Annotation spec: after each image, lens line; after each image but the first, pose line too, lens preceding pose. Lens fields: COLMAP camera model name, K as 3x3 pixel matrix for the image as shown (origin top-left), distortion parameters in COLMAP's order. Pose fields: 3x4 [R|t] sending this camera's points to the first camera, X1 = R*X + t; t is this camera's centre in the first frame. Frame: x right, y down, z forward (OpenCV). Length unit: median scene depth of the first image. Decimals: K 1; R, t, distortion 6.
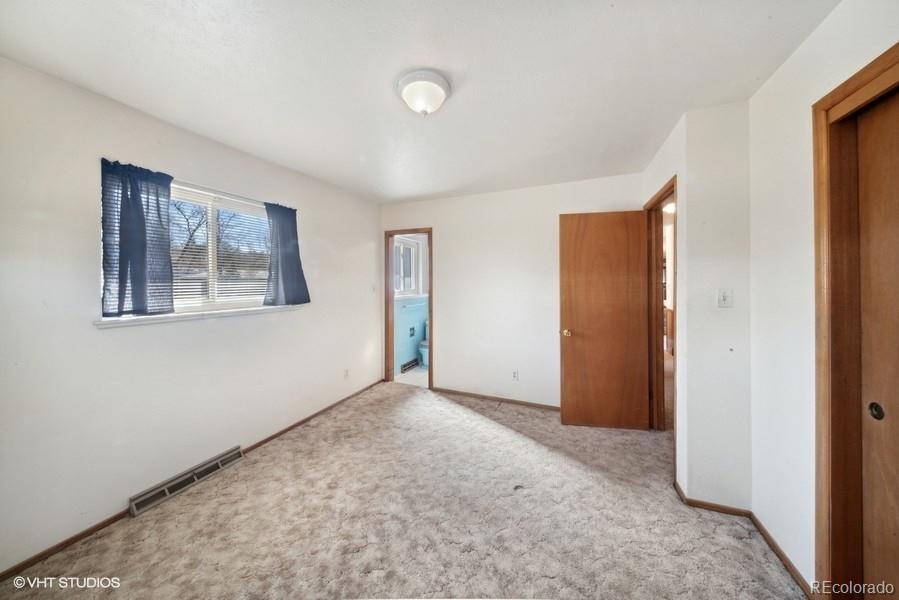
lens RADIAL K [[298.6, 0, 455.1], [0, 298.6, 278.3], [0, 0, 1]] dist [0.013028, -0.006597]
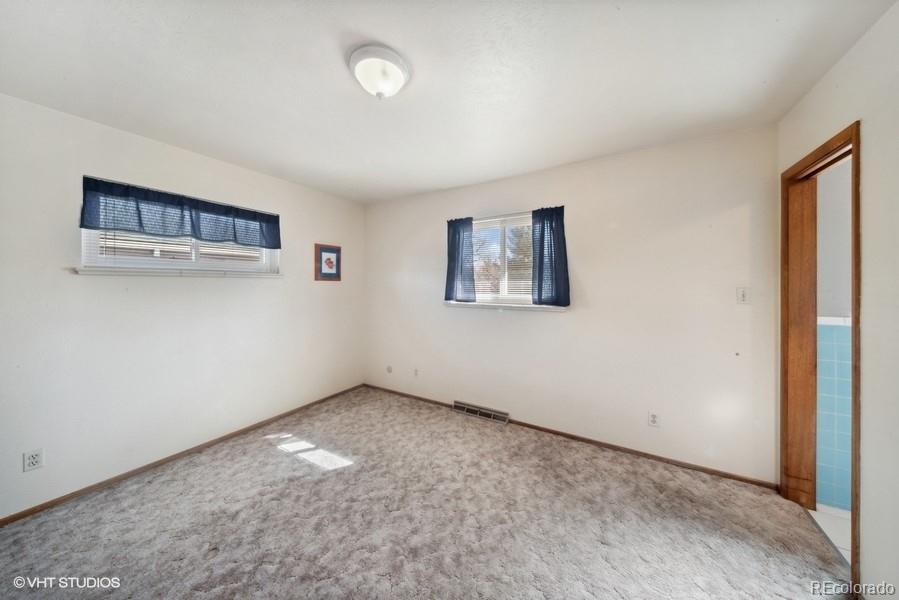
lens RADIAL K [[298.6, 0, 455.1], [0, 298.6, 278.3], [0, 0, 1]] dist [0.013028, -0.006597]
pose [[-0.164787, -0.013115, -0.986242, 0.542320], [0.010435, 0.999832, -0.015039, 0.010518], [0.986274, -0.012770, -0.164622, 0.971089]]
